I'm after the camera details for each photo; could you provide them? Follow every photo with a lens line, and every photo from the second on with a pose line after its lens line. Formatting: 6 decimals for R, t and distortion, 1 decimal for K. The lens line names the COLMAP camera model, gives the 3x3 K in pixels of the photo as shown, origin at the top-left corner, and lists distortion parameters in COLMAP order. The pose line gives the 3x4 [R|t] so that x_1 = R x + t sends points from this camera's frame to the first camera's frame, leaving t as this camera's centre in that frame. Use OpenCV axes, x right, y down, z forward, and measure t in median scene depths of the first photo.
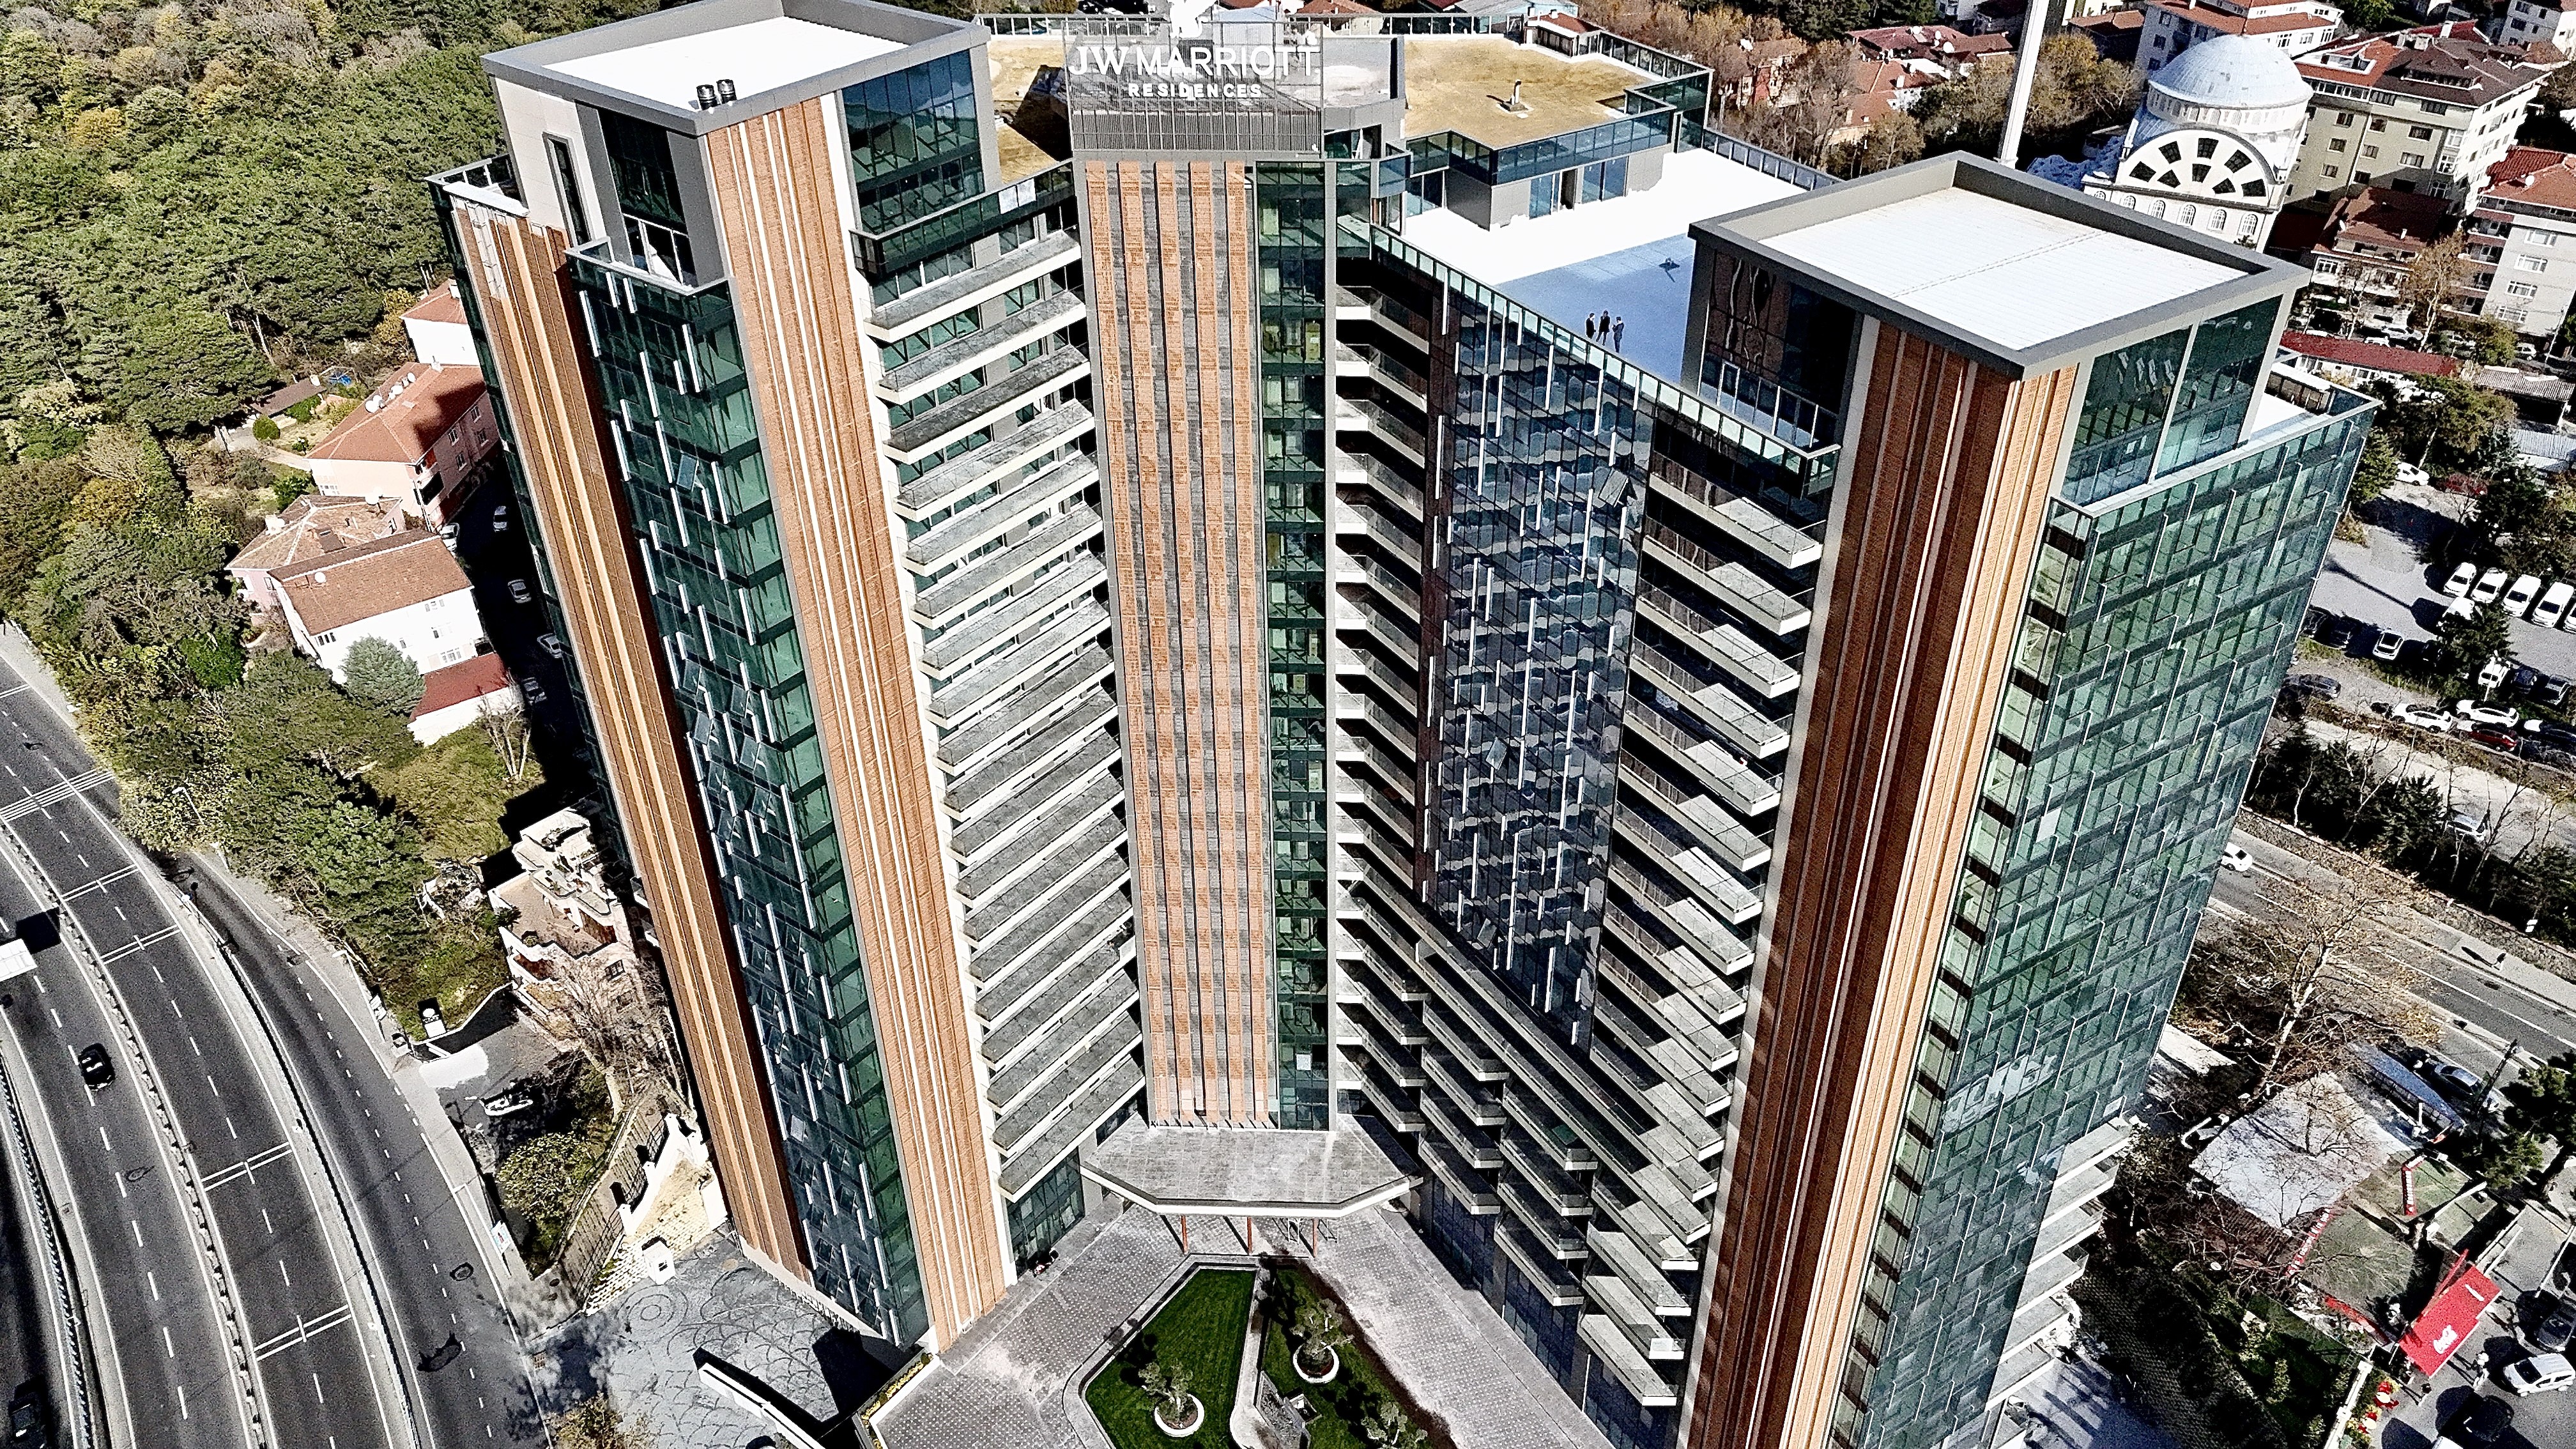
lens RADIAL K [[1901.3, 0, 1279.5], [0, 1901.3, 727.9], [0, 0, 1]] dist [0.096241, -0.112812]
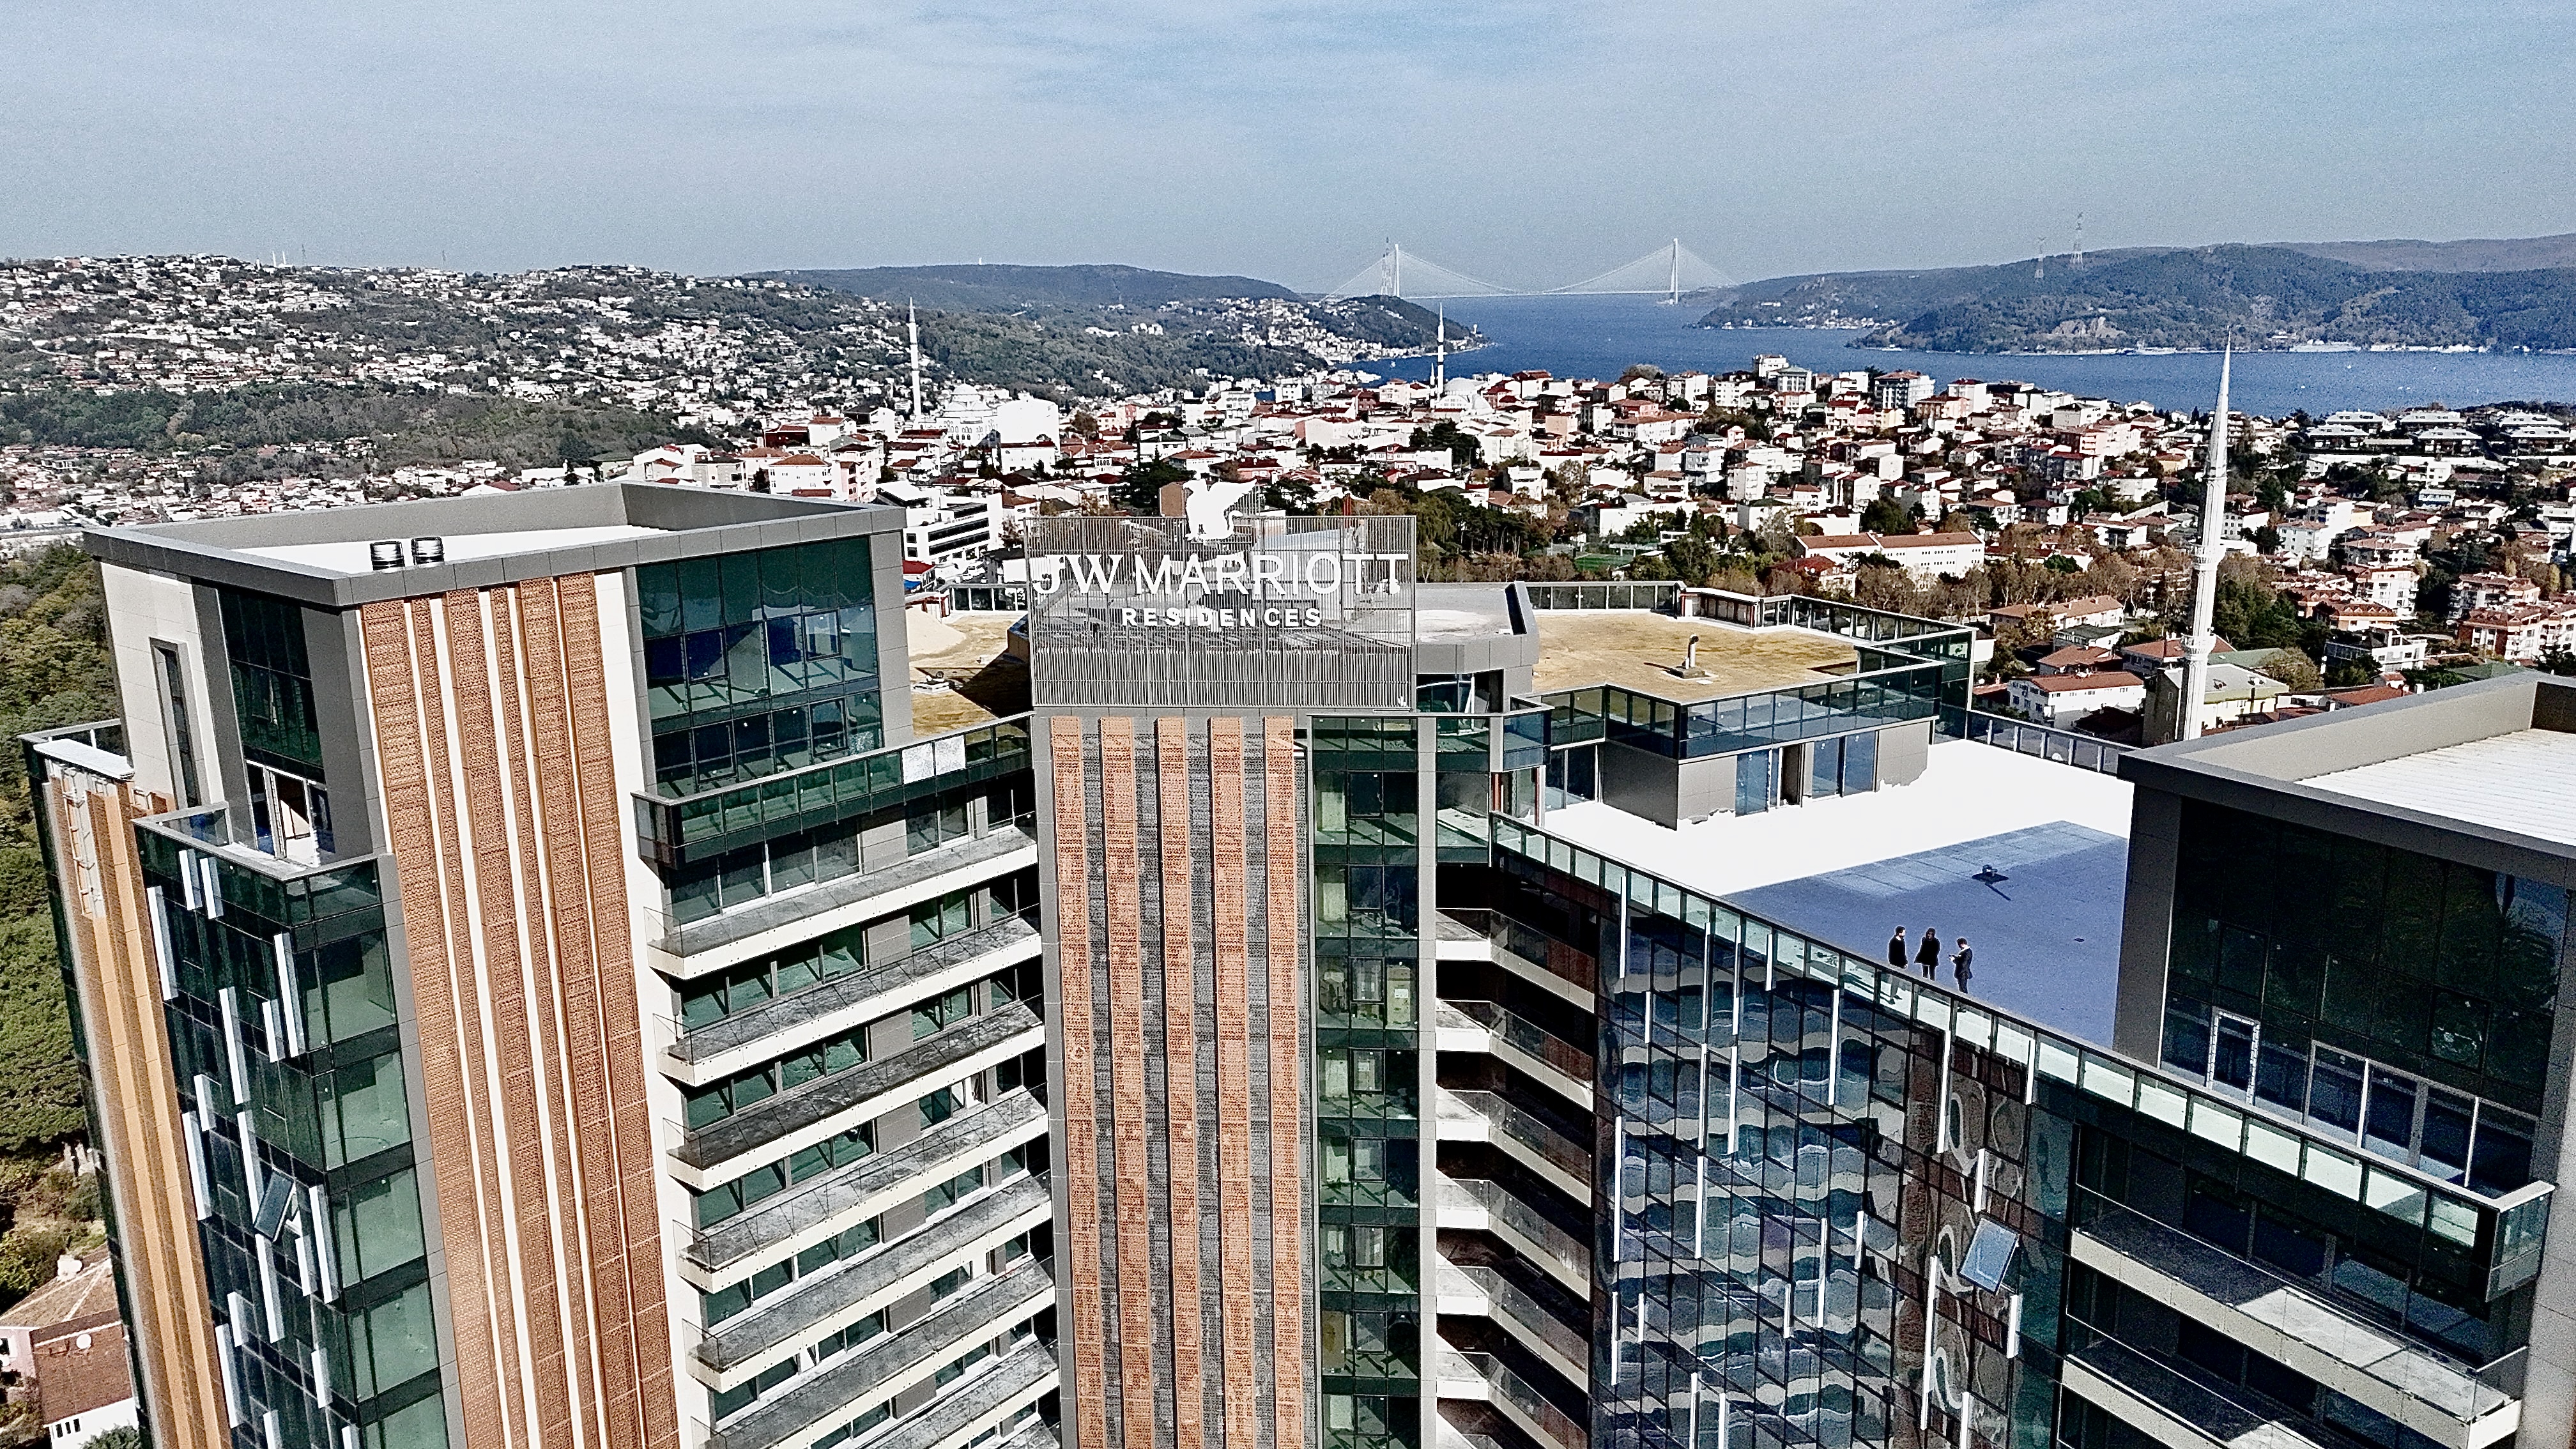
lens RADIAL K [[1901.3, 0, 1279.5], [0, 1901.3, 727.9], [0, 0, 1]] dist [0.096241, -0.112812]
pose [[0.999470, 0.007463, -0.031700, -0.002587], [-0.018555, 0.930441, -0.365973, -0.054822], [0.026763, 0.366367, 0.930086, 0.387046]]
